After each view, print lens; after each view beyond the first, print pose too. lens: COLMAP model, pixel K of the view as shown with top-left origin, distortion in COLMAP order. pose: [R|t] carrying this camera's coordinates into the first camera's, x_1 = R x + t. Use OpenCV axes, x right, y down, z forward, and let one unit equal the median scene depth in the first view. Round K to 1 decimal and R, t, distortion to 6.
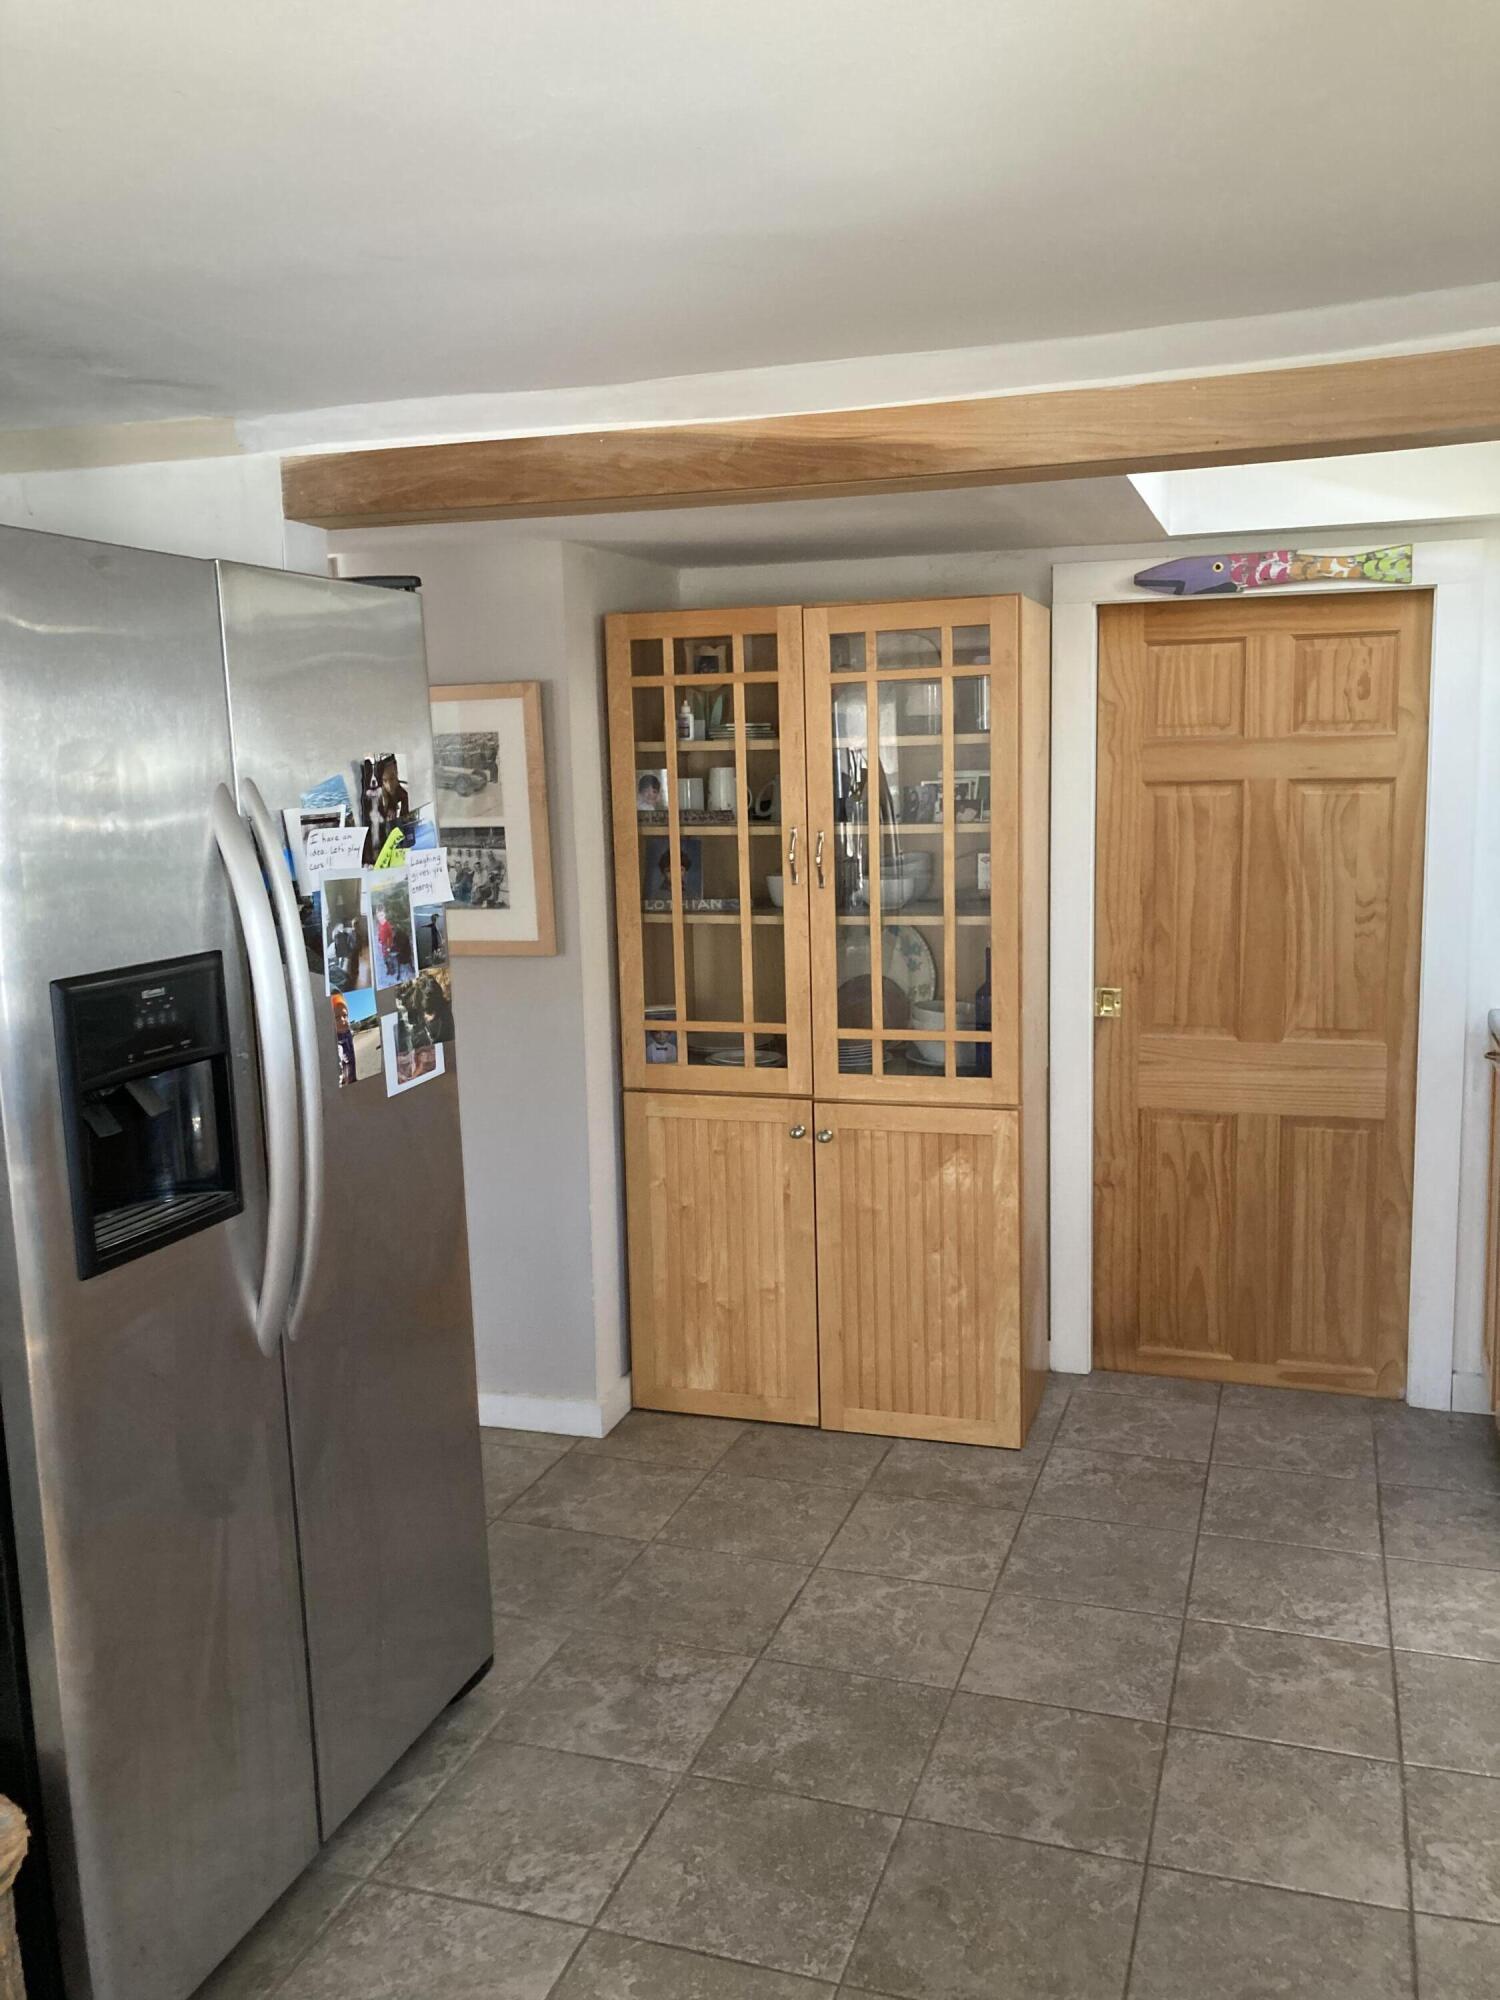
lens RADIAL K [[1638.4, 0, 752.8], [0, 1638.4, 971.3], [0, 0, 1]] dist [0.014072, 0.003514]
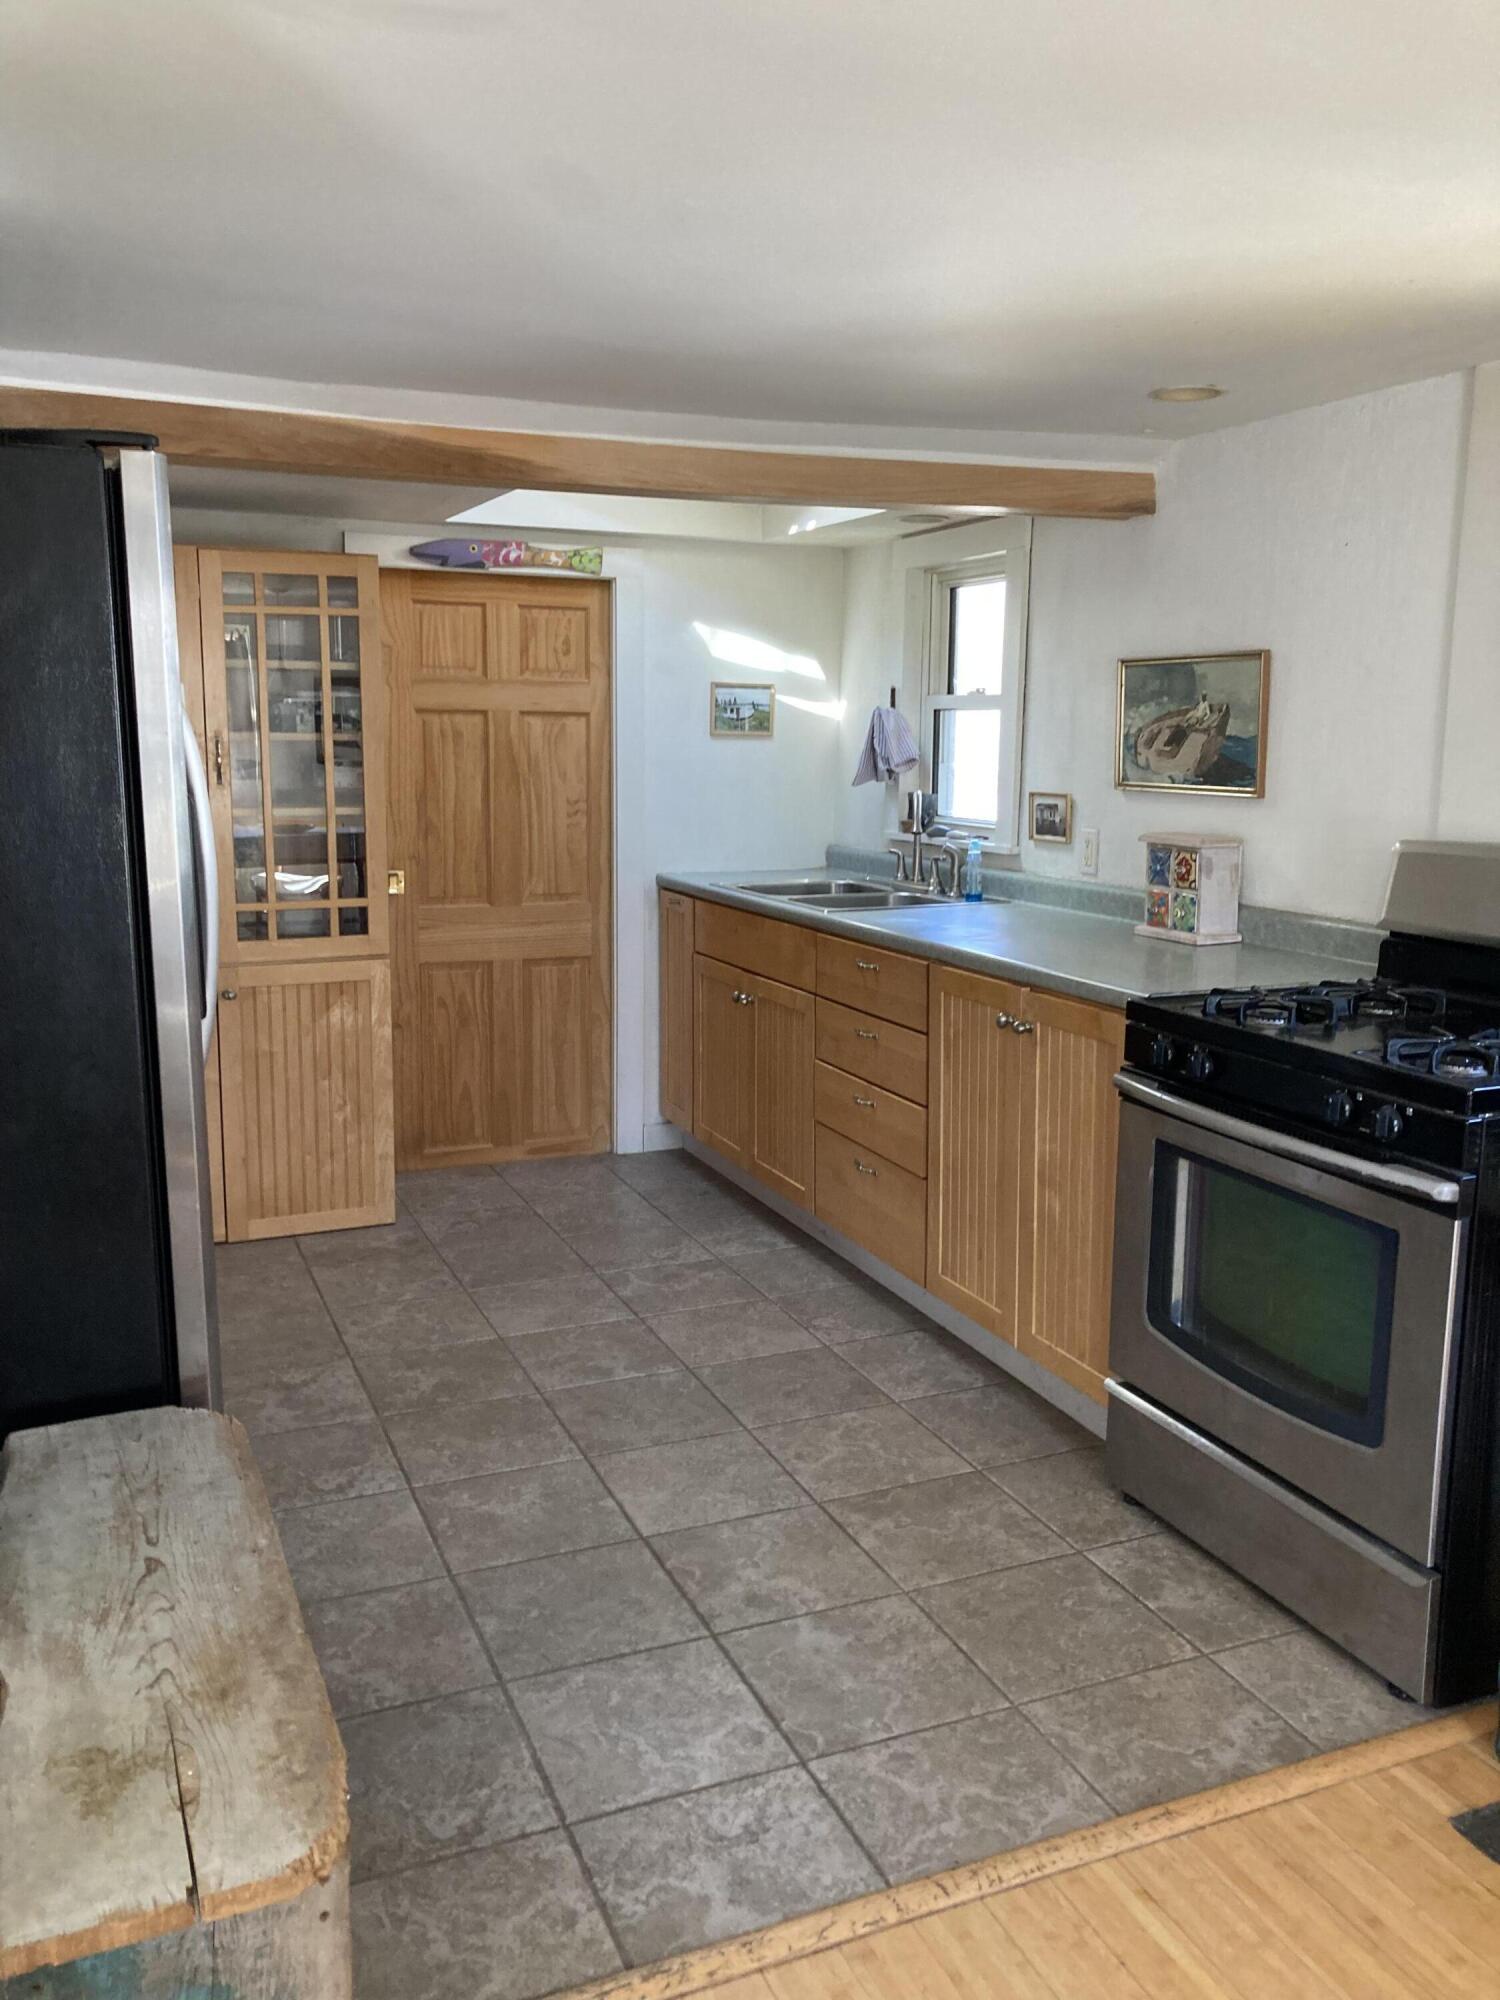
lens RADIAL K [[1632.9, 0, 750.0], [0, 1632.9, 1000.0], [0, 0, 1]] dist [0.001271, -0.001330]
pose [[0.747177, -0.079564, 0.659846, -0.451152], [0.053396, 0.996785, 0.059729, 0.052041], [-0.662477, -0.009395, 0.749024, -0.146030]]
